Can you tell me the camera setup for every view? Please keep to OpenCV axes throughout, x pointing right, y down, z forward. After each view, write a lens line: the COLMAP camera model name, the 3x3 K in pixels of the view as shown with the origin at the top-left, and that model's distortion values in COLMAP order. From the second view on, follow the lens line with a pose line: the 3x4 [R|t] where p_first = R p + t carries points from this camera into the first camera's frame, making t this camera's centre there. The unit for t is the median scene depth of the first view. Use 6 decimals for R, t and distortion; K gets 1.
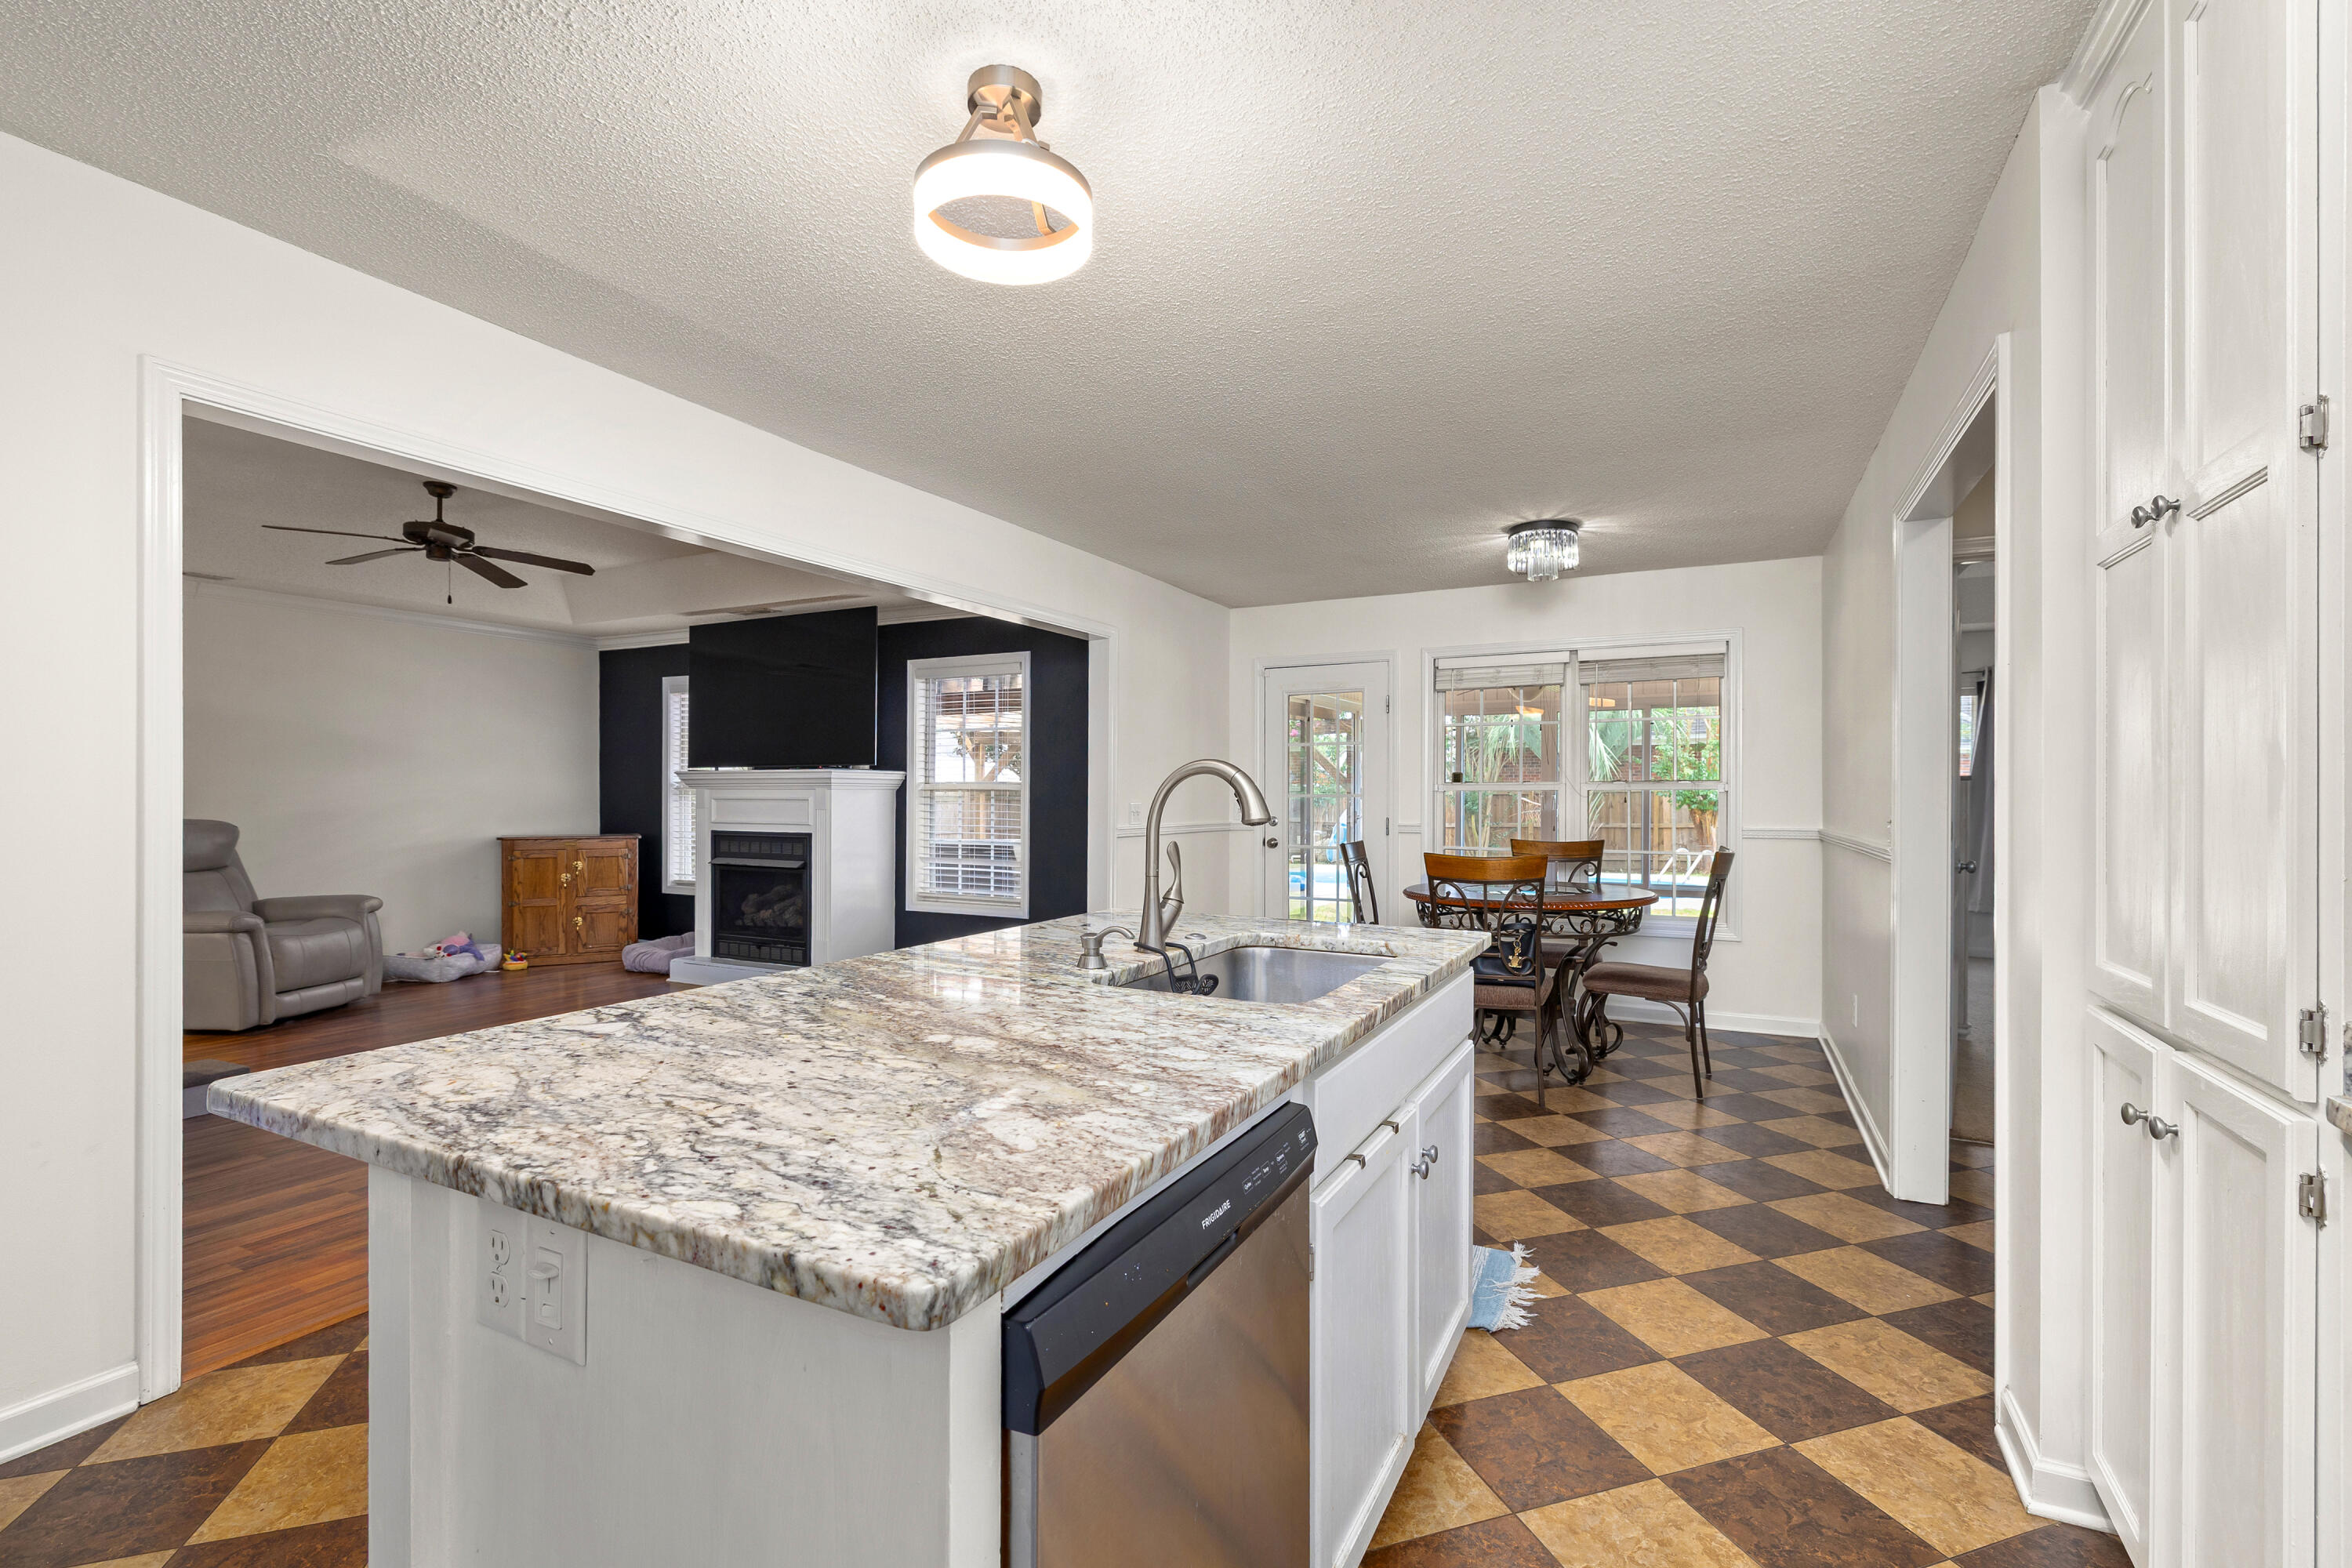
lens RADIAL K [[1030.0, 0, 1169.2], [0, 1030.0, 795.0], [0, 0, 1]] dist [-0.002980, -0.000336]
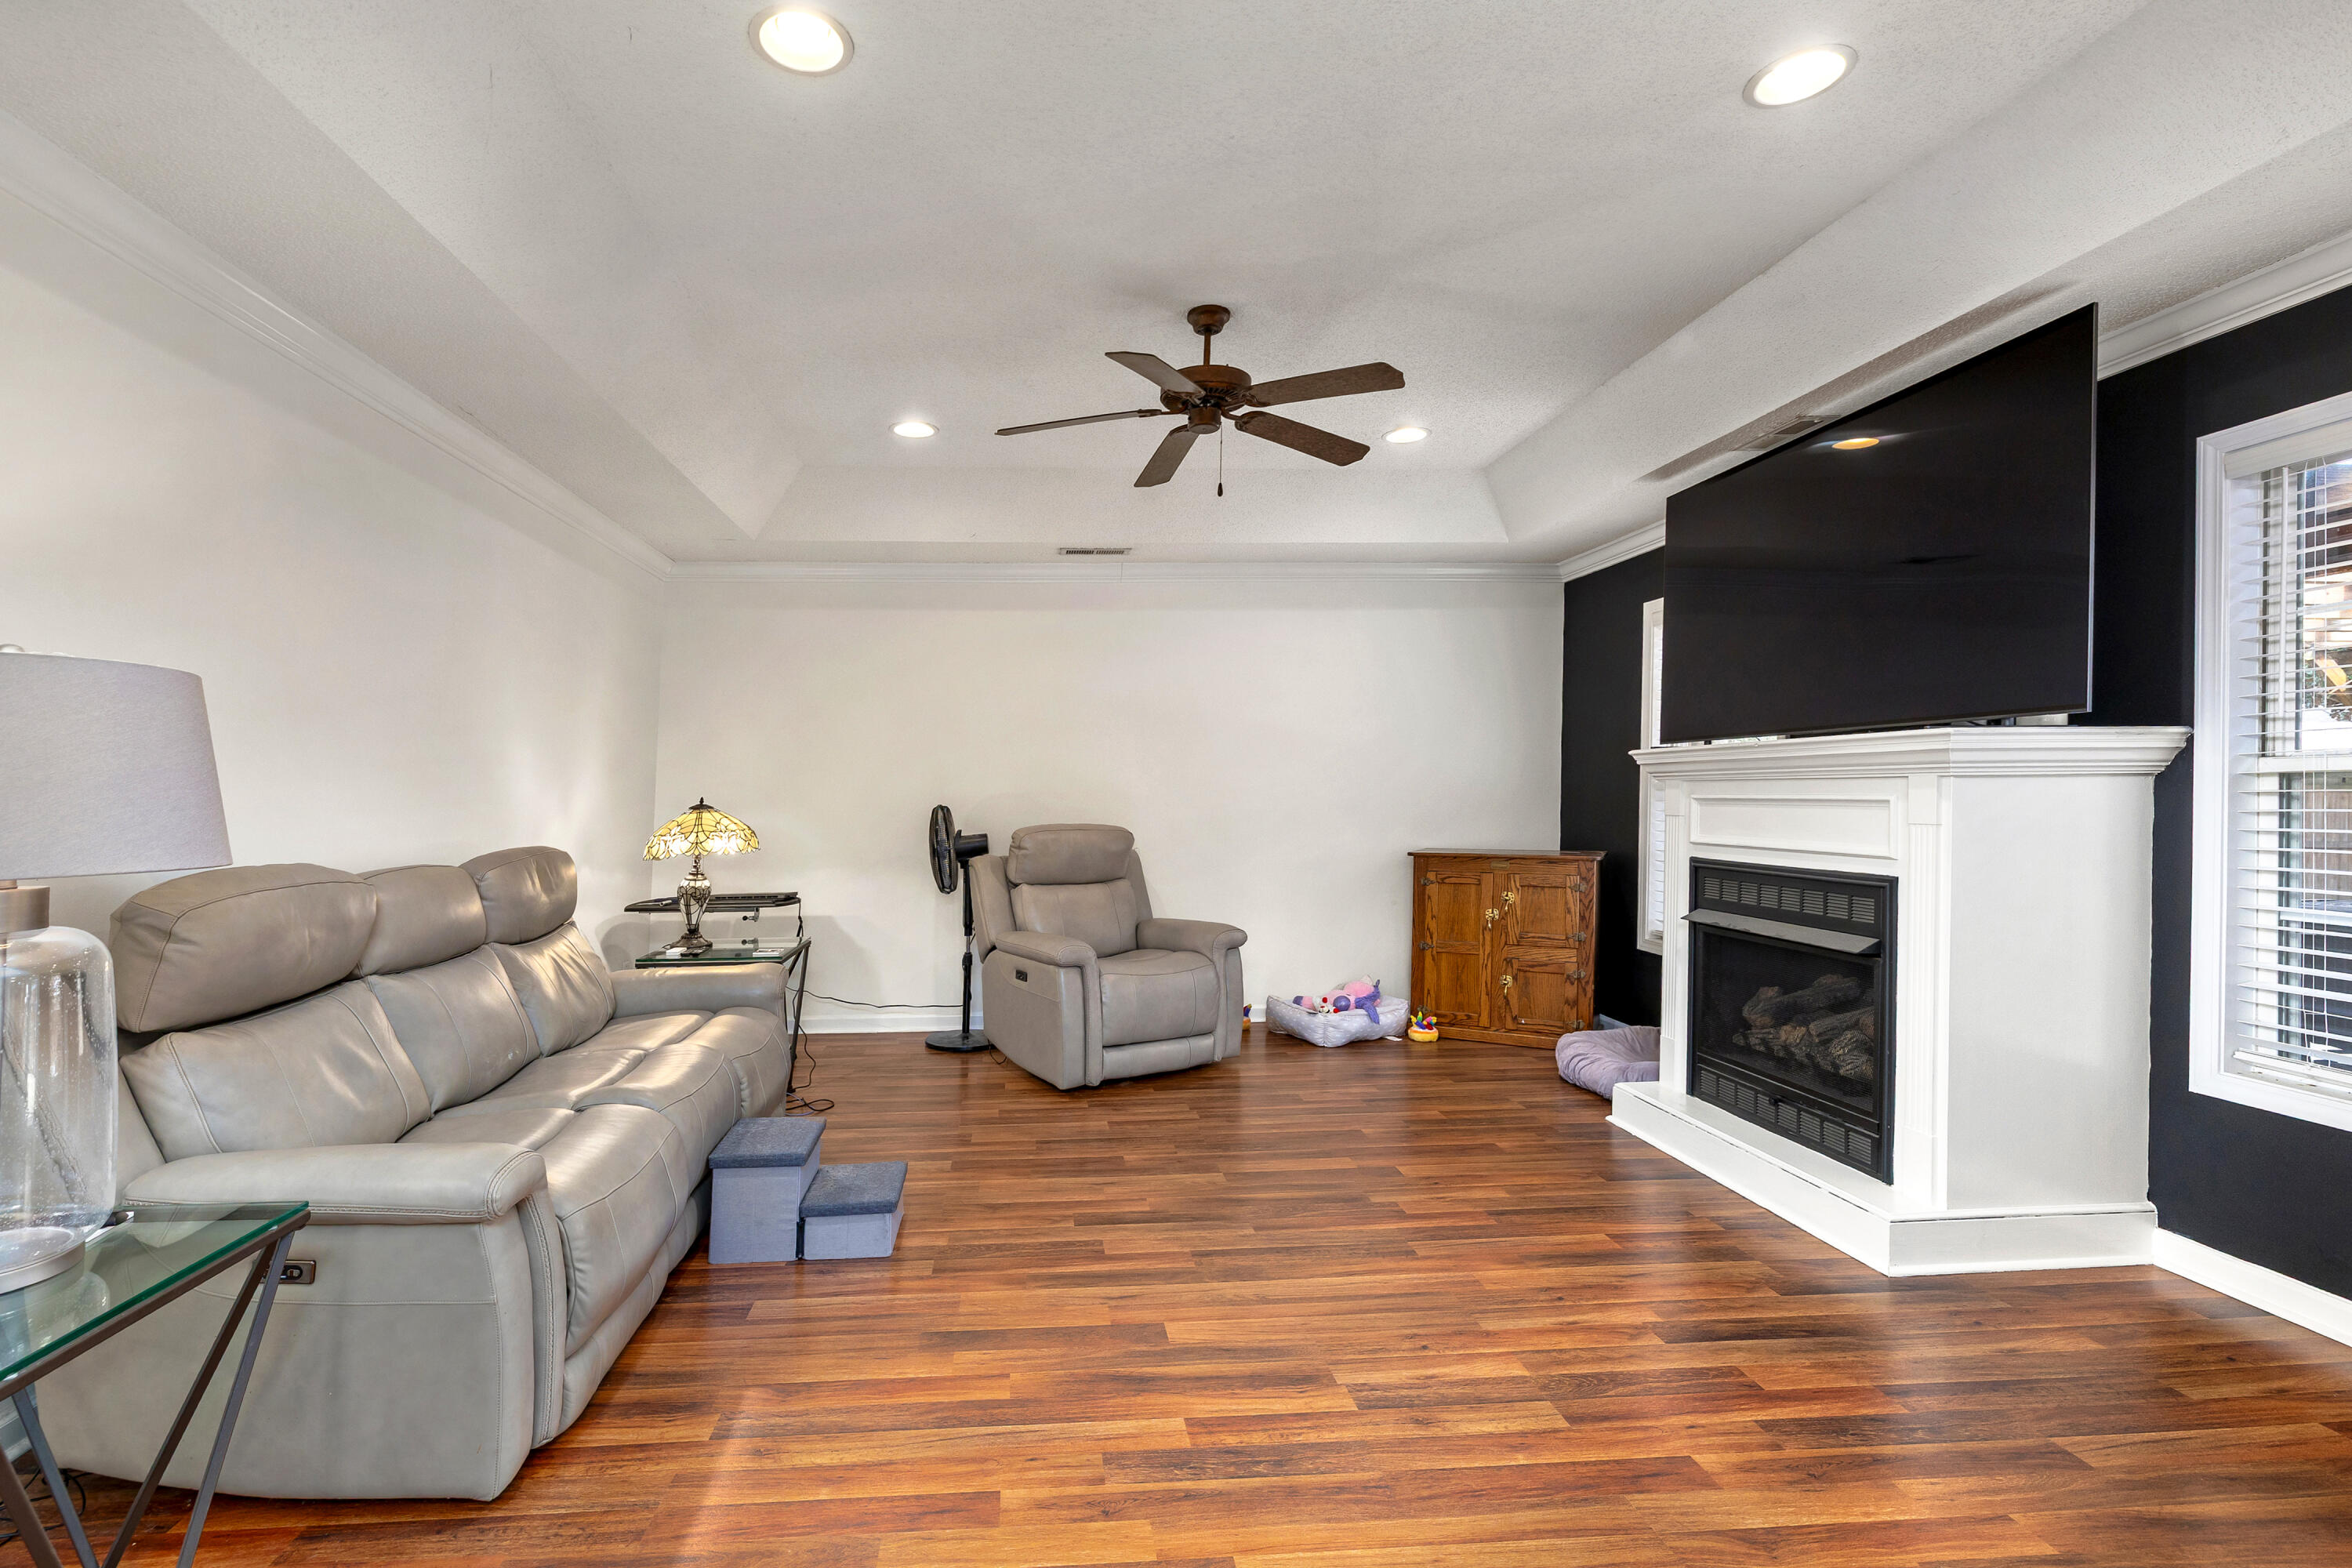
lens RADIAL K [[1030.0, 0, 1148.7], [0, 1030.0, 821.2], [0, 0, 1]] dist [-0.002980, -0.000336]
pose [[0.533697, 0.015217, -0.845539, -0.140991], [0.008912, 0.999681, 0.023616, 0.000438], [0.845629, -0.020140, 0.533391, 0.472686]]
